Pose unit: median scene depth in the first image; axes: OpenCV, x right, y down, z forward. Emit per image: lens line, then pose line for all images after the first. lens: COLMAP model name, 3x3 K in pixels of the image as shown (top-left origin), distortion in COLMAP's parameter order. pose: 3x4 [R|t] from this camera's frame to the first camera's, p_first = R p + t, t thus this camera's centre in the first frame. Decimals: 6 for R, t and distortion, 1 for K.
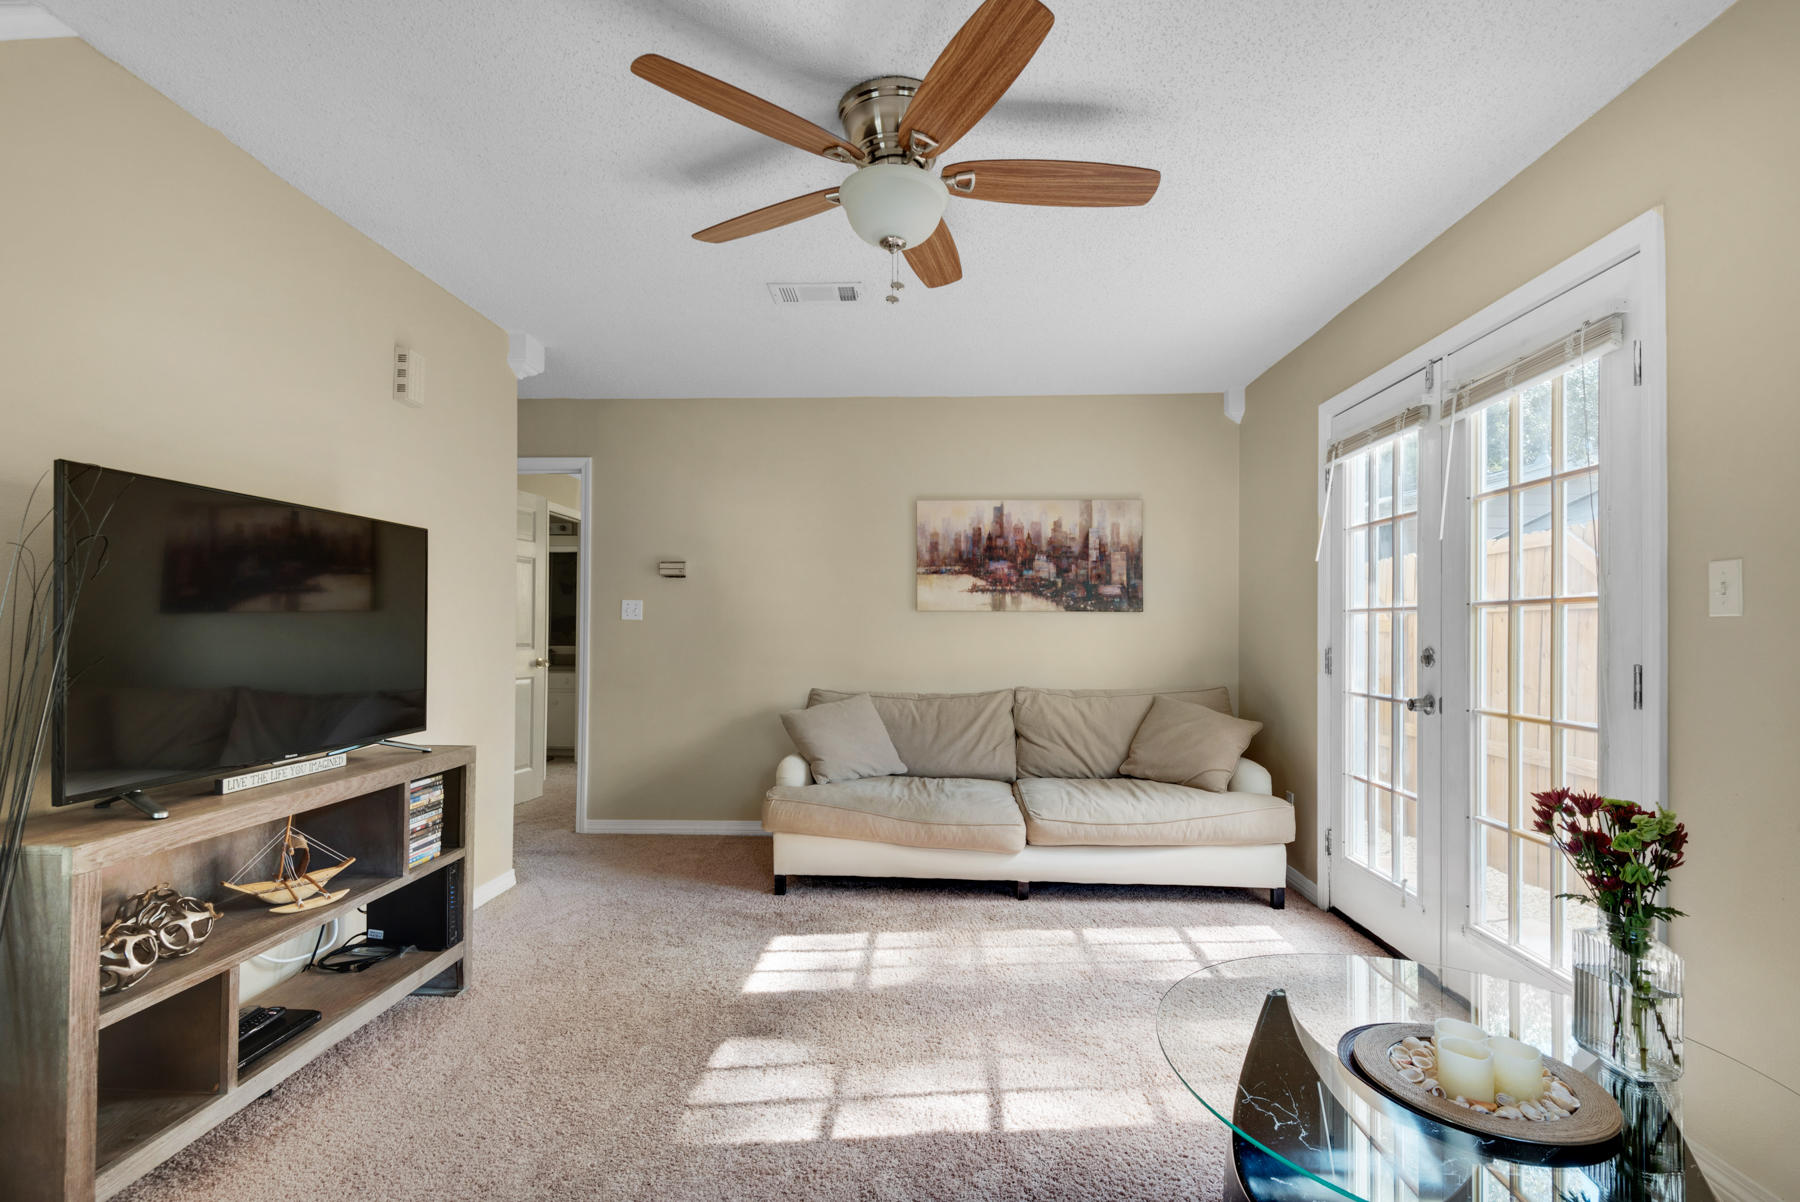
lens RADIAL K [[823.4, 0, 894.2], [0, 823.4, 626.1], [0, 0, 1]] dist [0.003319, 0.000205]
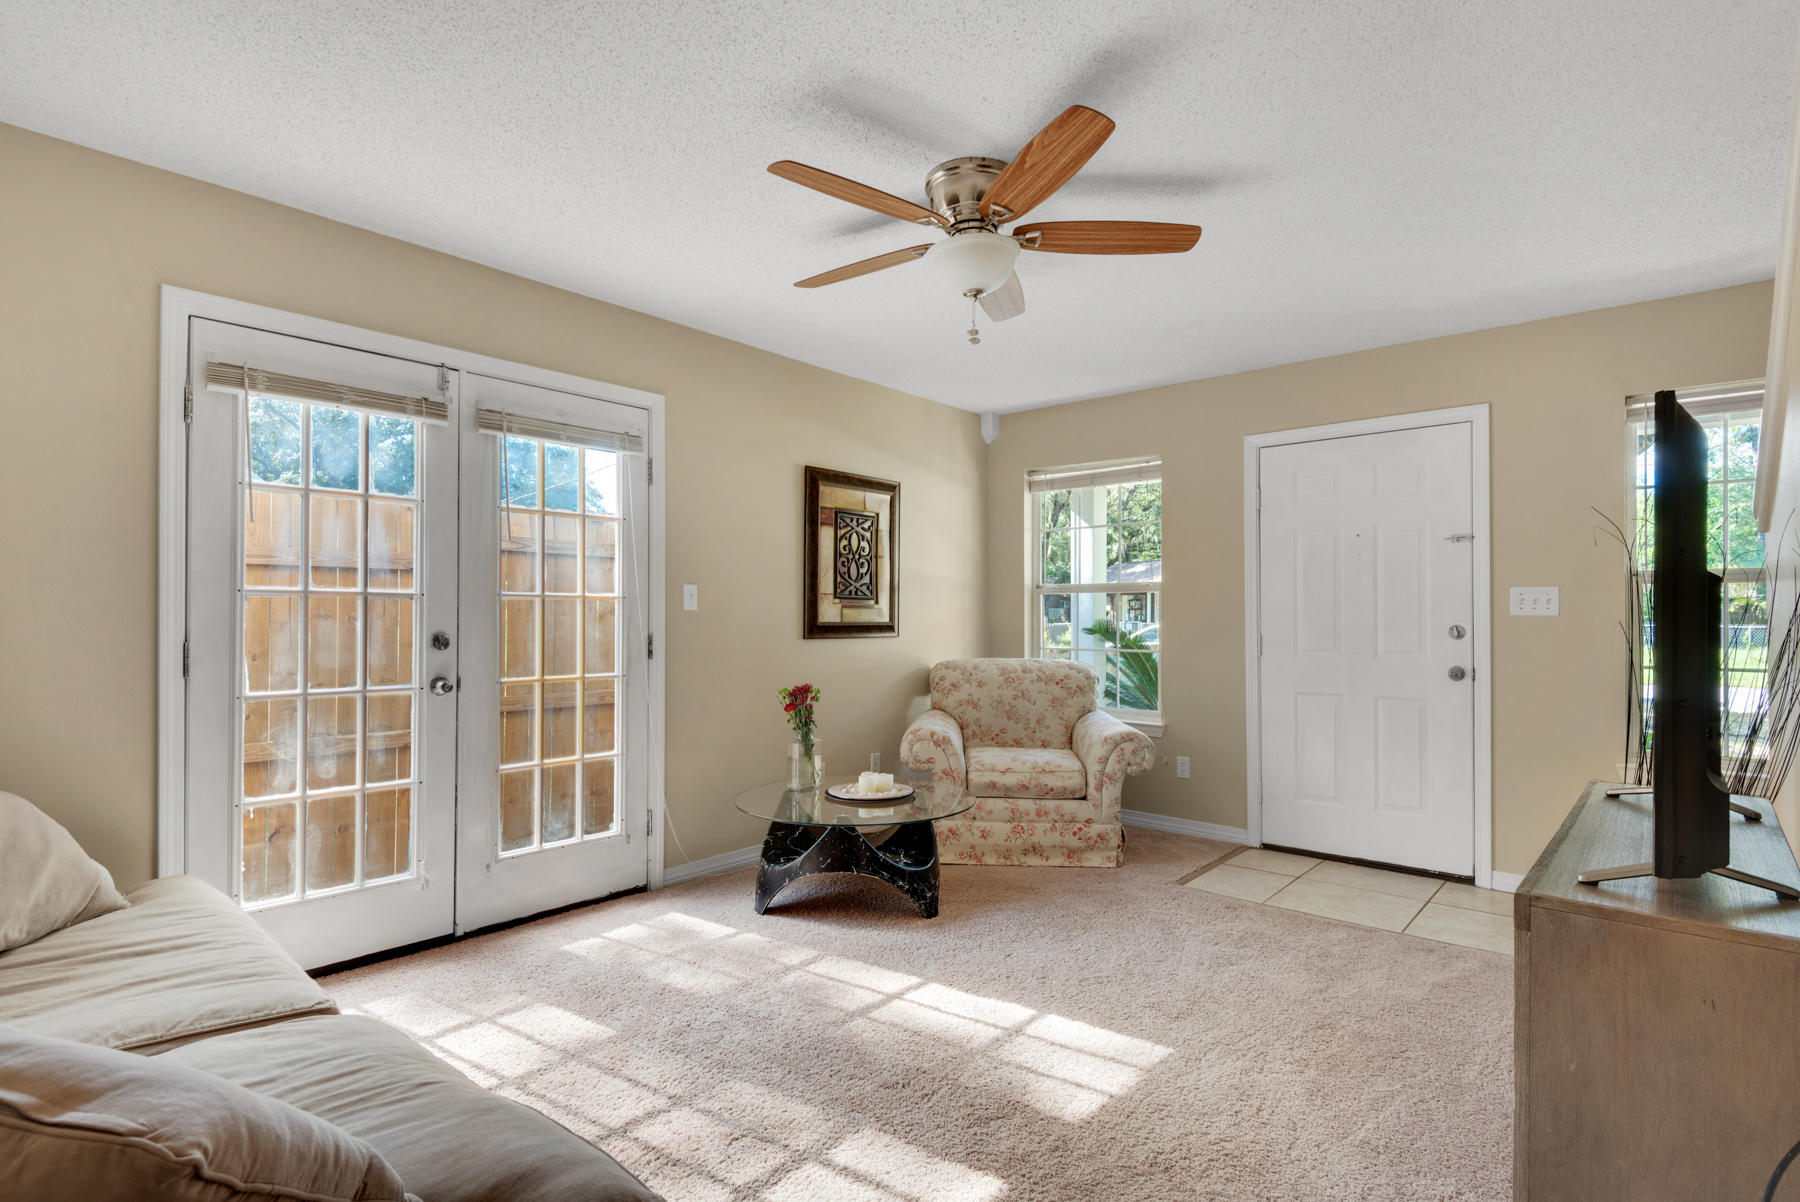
lens RADIAL K [[883.2, 0, 892.9], [0, 883.2, 612.5], [0, 0, 1]] dist [0.001539, 0.000259]
pose [[-0.778568, -0.007246, 0.627518, -0.599011], [-0.011905, 0.999924, -0.003224, -0.003056], [-0.627447, -0.009980, -0.778596, 1.741653]]
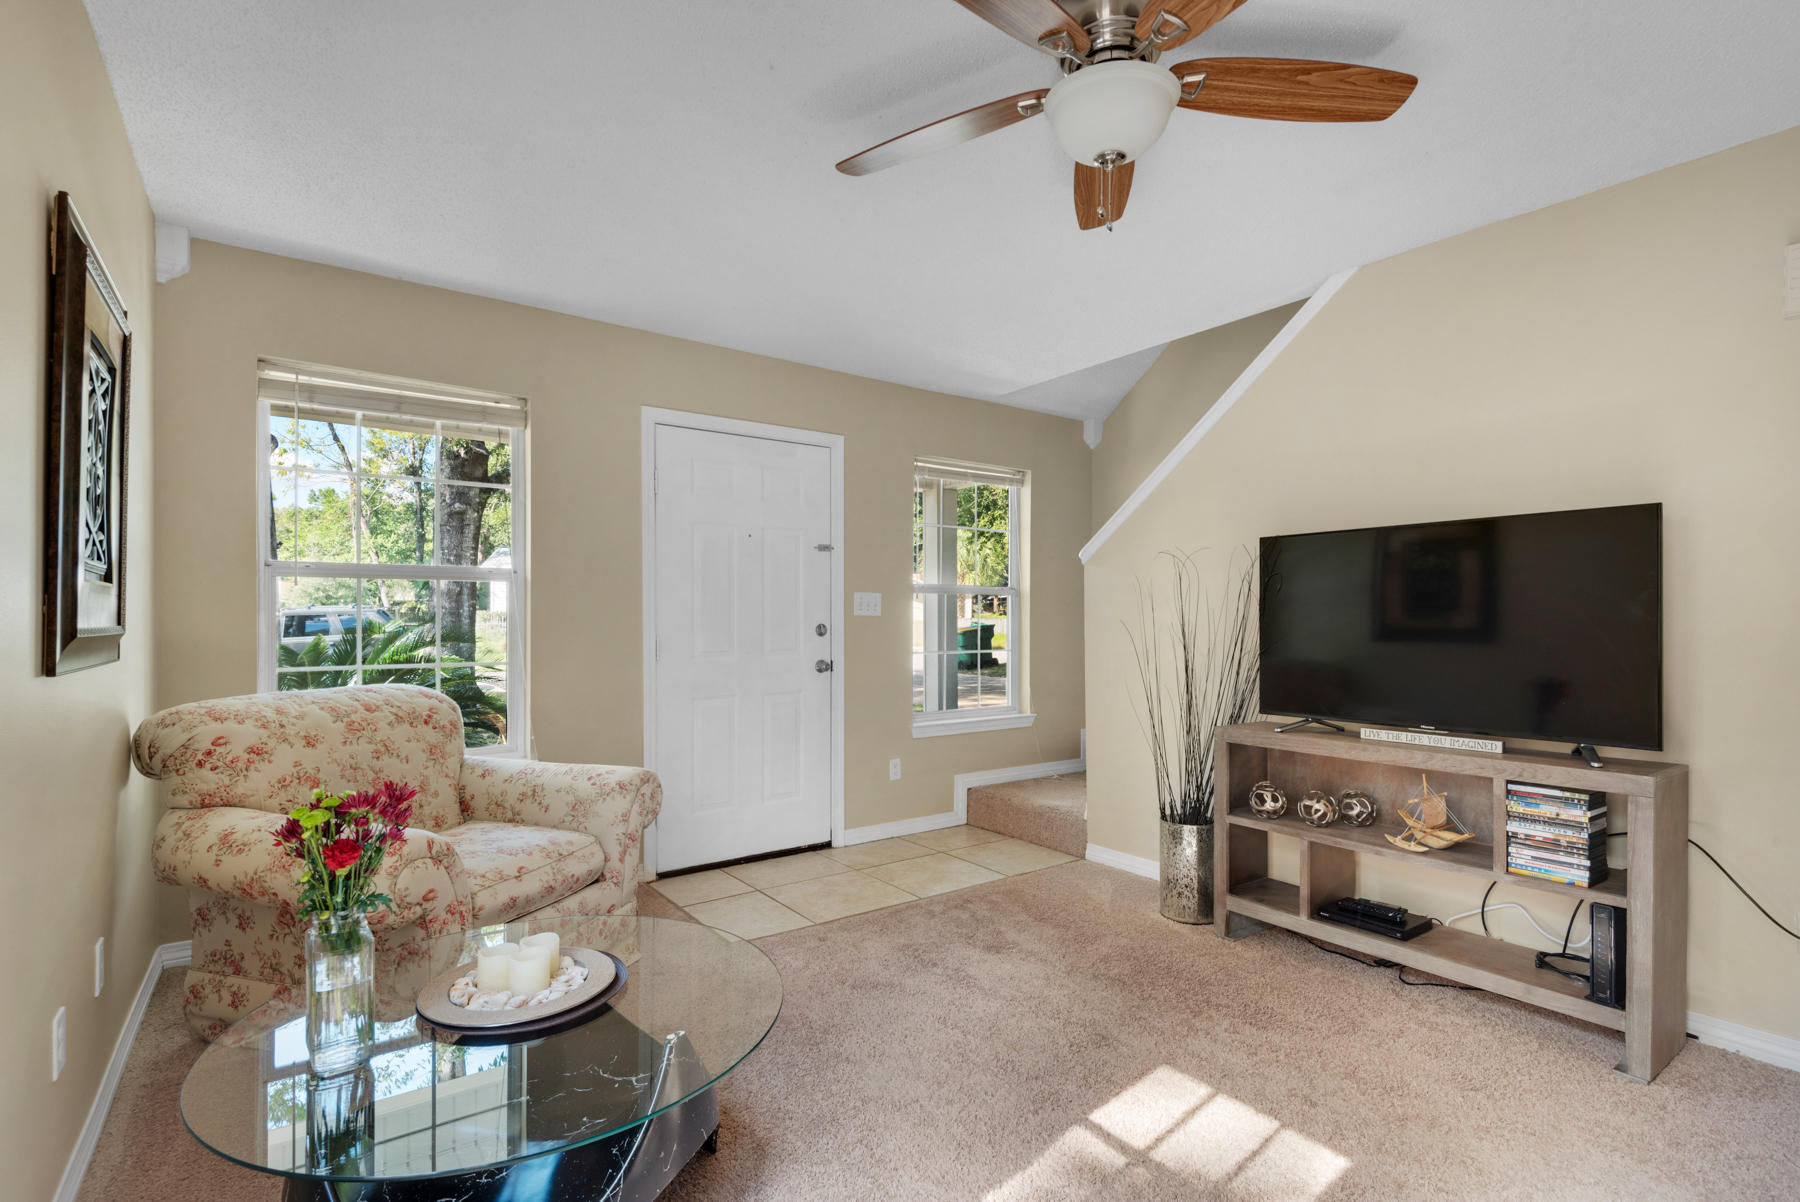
lens RADIAL K [[837.1, 0, 899.0], [0, 837.1, 617.5], [0, 0, 1]] dist [-0.002030, -0.000378]
pose [[-0.784779, -0.010406, -0.619688, 0.581775], [-0.003815, 0.999921, -0.011960, 0.009309], [0.619764, -0.007022, -0.784757, 1.296079]]
